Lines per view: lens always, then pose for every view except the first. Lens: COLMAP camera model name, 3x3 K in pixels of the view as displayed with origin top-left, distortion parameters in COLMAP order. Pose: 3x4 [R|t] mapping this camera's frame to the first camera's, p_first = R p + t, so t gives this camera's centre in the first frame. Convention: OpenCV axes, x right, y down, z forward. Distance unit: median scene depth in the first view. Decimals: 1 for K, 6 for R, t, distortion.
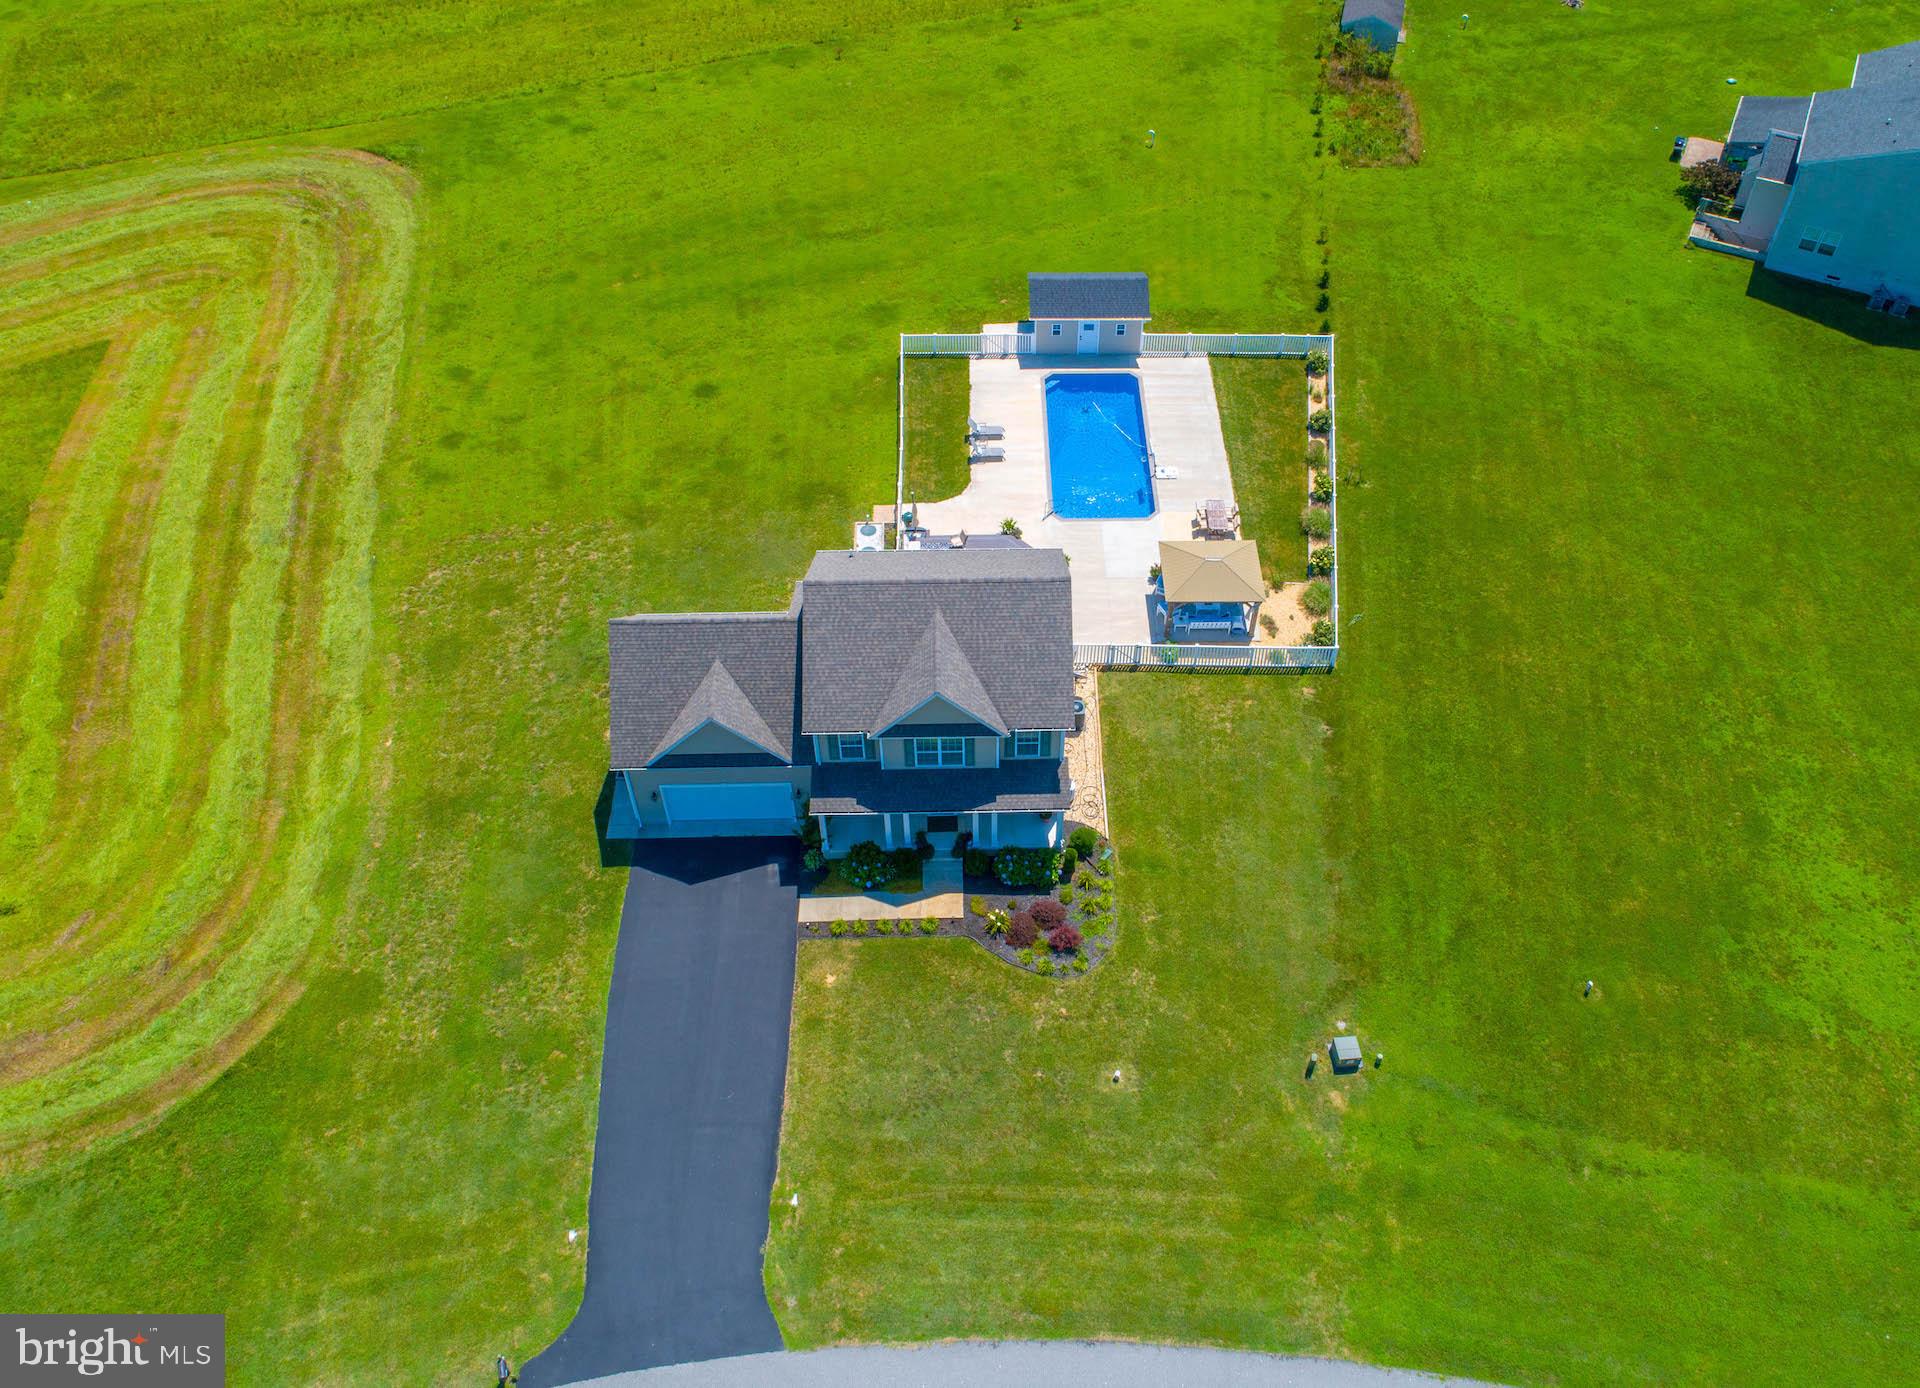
lens RADIAL K [[1562.0, 0, 996.8], [0, 1562.0, 645.7], [0, 0, 1]] dist [-0.021915, 0.008949]
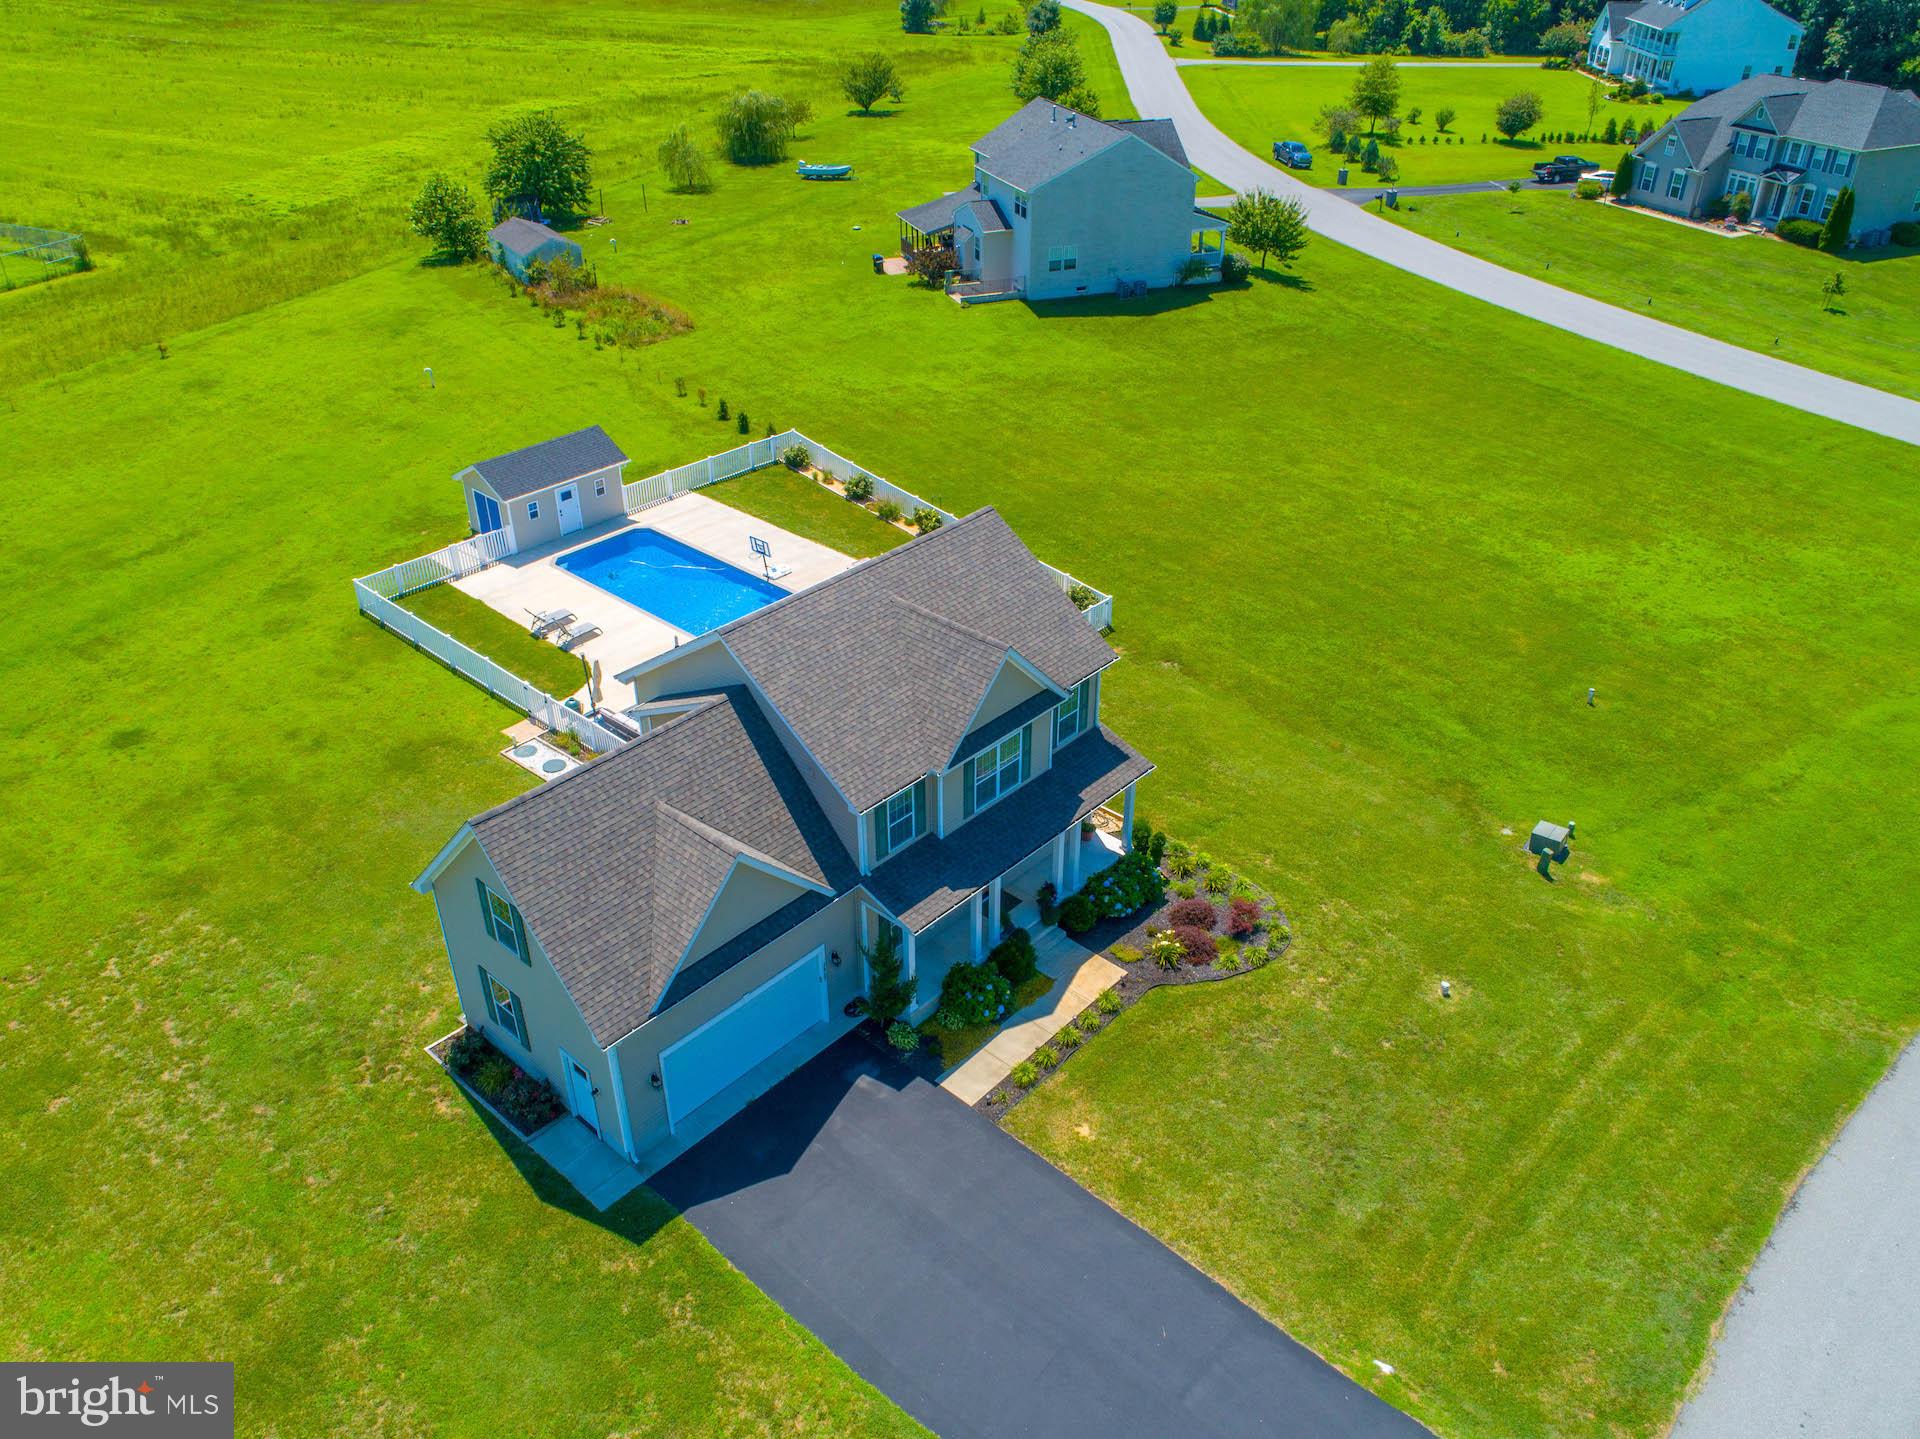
lens RADIAL K [[1452.2, 0, 959.7], [0, 1452.2, 729.5], [0, 0, 1]] dist [-0.022501, 0.009681]
pose [[0.688501, -0.390113, 0.611374, -0.375169], [0.538448, 0.839699, -0.070569, 0.076392], [-0.485840, 0.377780, 0.788189, 0.418903]]
